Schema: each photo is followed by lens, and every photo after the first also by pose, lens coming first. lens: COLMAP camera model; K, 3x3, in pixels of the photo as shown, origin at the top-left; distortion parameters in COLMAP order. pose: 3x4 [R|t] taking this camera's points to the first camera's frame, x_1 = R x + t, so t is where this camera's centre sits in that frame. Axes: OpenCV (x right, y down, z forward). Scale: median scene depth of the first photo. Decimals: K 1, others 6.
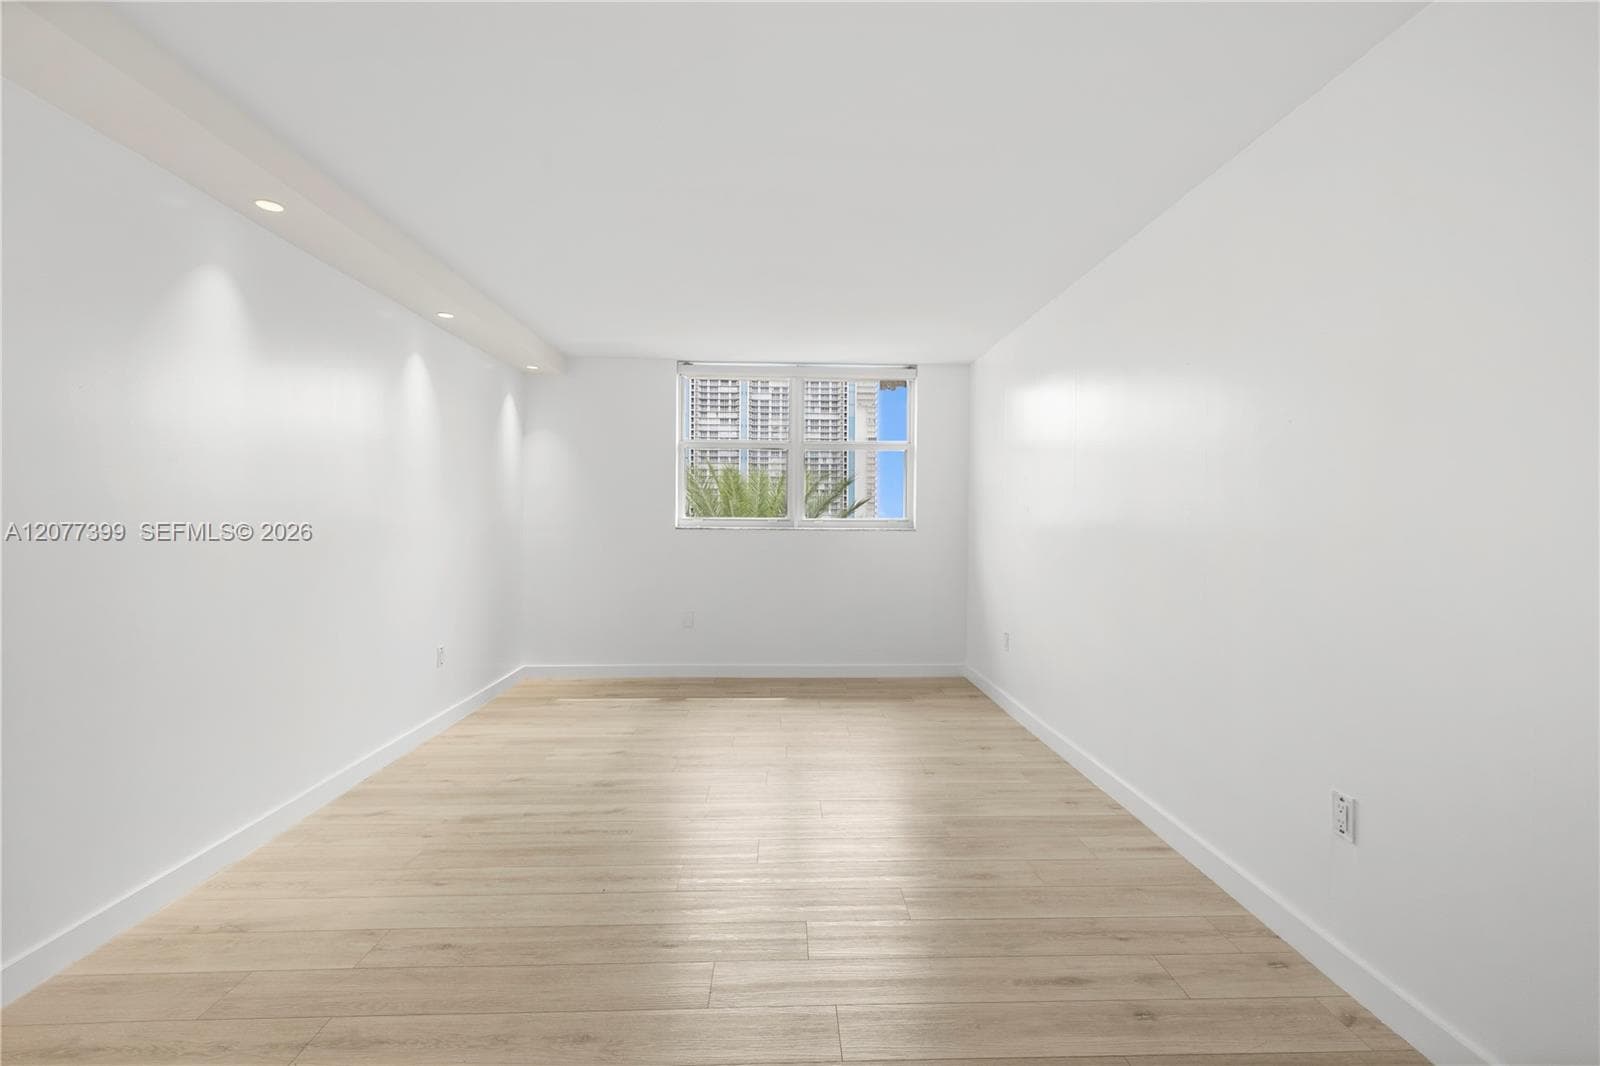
lens RADIAL K [[691.5, 0, 800.0], [0, 691.5, 533.0], [0, 0, 1]] dist [0.002565, 0.000137]
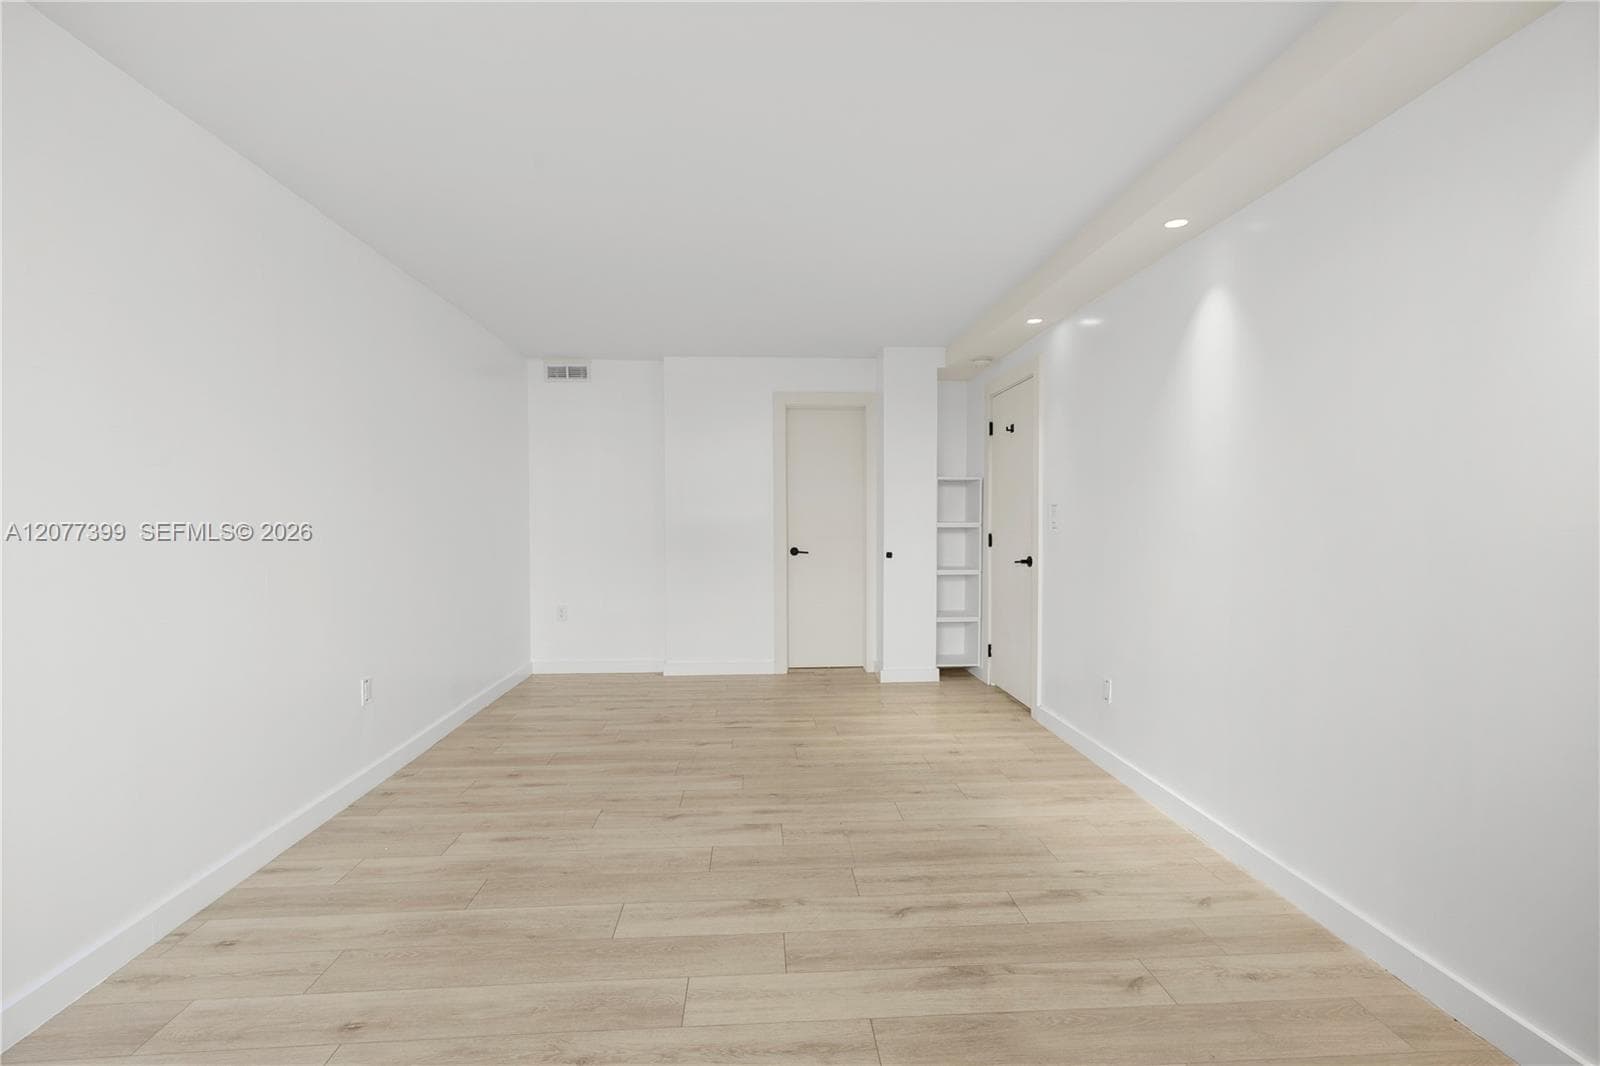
lens RADIAL K [[691.5, 0, 800.0], [0, 691.5, 533.0], [0, 0, 1]] dist [0.002565, 0.000137]
pose [[-0.999360, -0.004760, -0.035453, -0.131531], [-0.006175, 0.999184, 0.039913, -0.031017], [0.035234, 0.040107, -0.998574, 1.723842]]
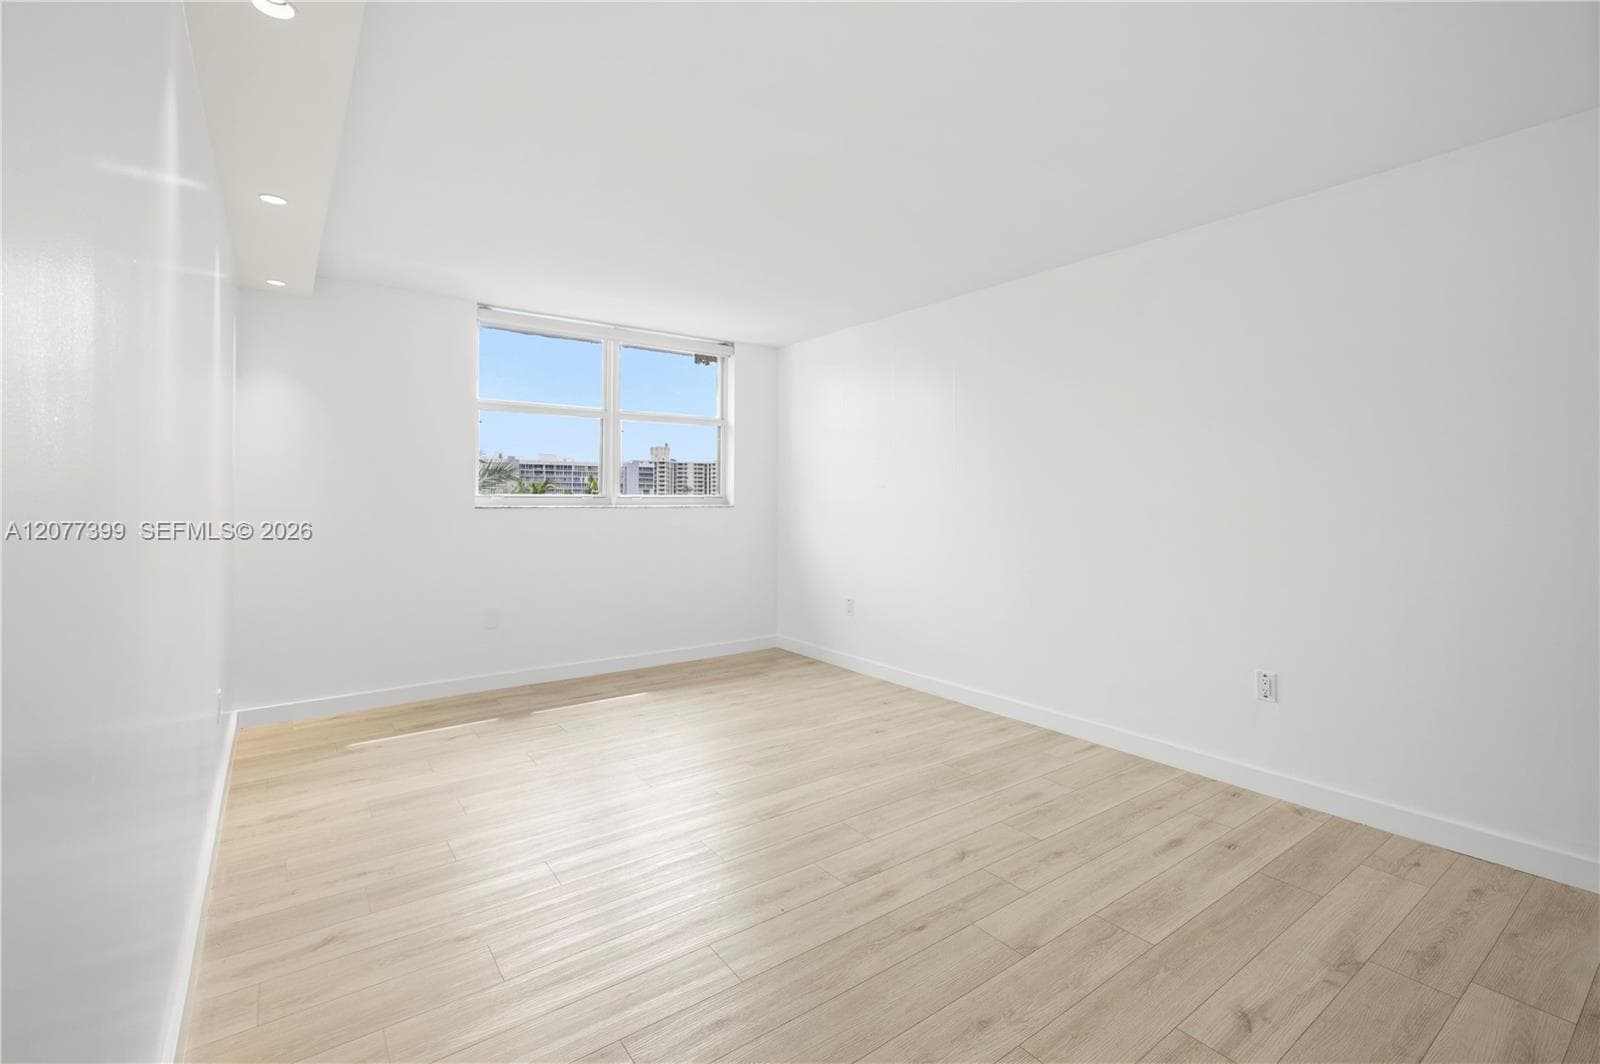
lens RADIAL K [[713.7, 0, 808.6], [0, 713.7, 497.8], [0, 0, 1]] dist [0.006417, 0.000463]
pose [[0.823208, -0.004020, 0.567726, -0.614860], [0.014247, 0.999806, -0.013580, -0.003075], [-0.567562, 0.019267, 0.823106, 0.163730]]
